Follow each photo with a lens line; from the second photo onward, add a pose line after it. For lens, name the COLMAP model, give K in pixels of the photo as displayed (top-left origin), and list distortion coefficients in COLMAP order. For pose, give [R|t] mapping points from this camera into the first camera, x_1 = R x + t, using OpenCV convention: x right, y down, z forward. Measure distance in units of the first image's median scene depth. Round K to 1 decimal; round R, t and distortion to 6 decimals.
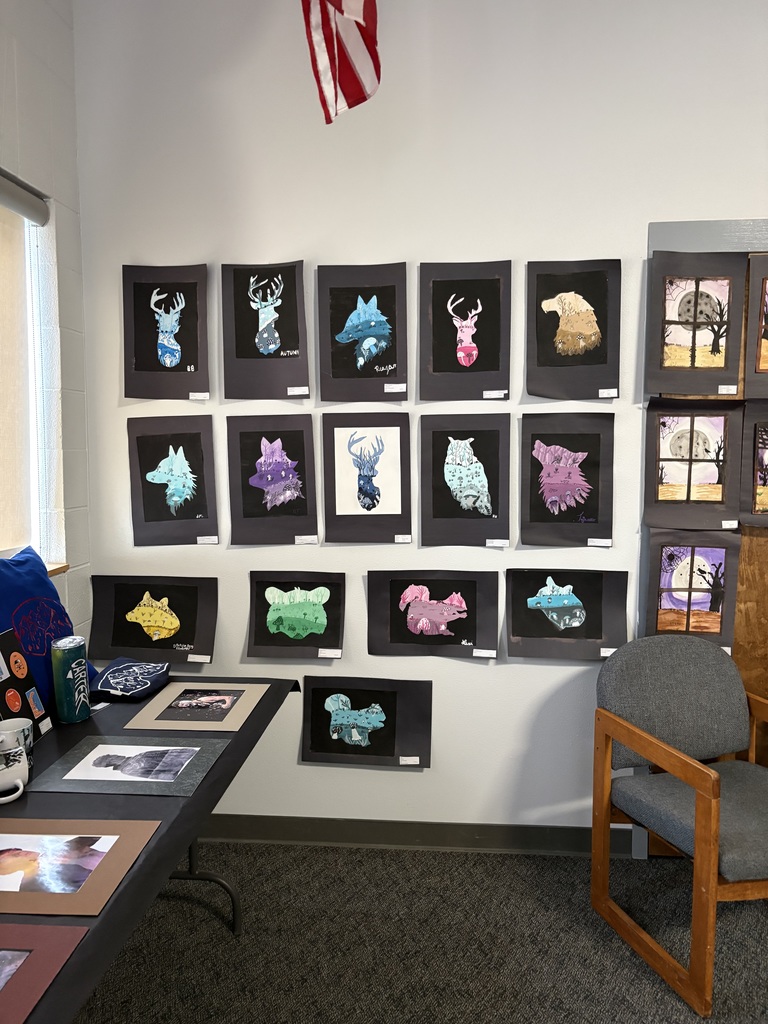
lens RADIAL K [[778.8, 0, 381.9], [0, 778.8, 512.8], [0, 0, 1]] dist [0.060384, -0.033714]
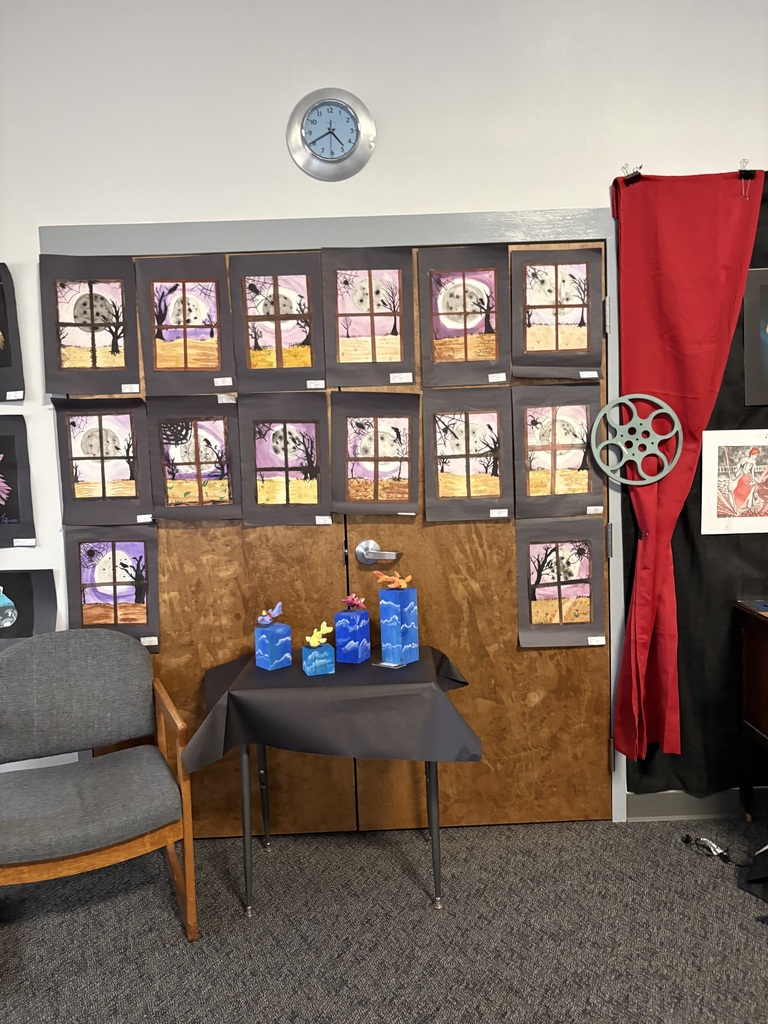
lens RADIAL K [[778.8, 0, 379.0], [0, 778.8, 513.9], [0, 0, 1]] dist [0.060384, -0.033714]
pose [[0.997522, -0.050163, 0.049333, 0.689741], [0.050190, 0.998739, 0.000699, 0.023402], [-0.049306, 0.001778, 0.998782, -0.042777]]
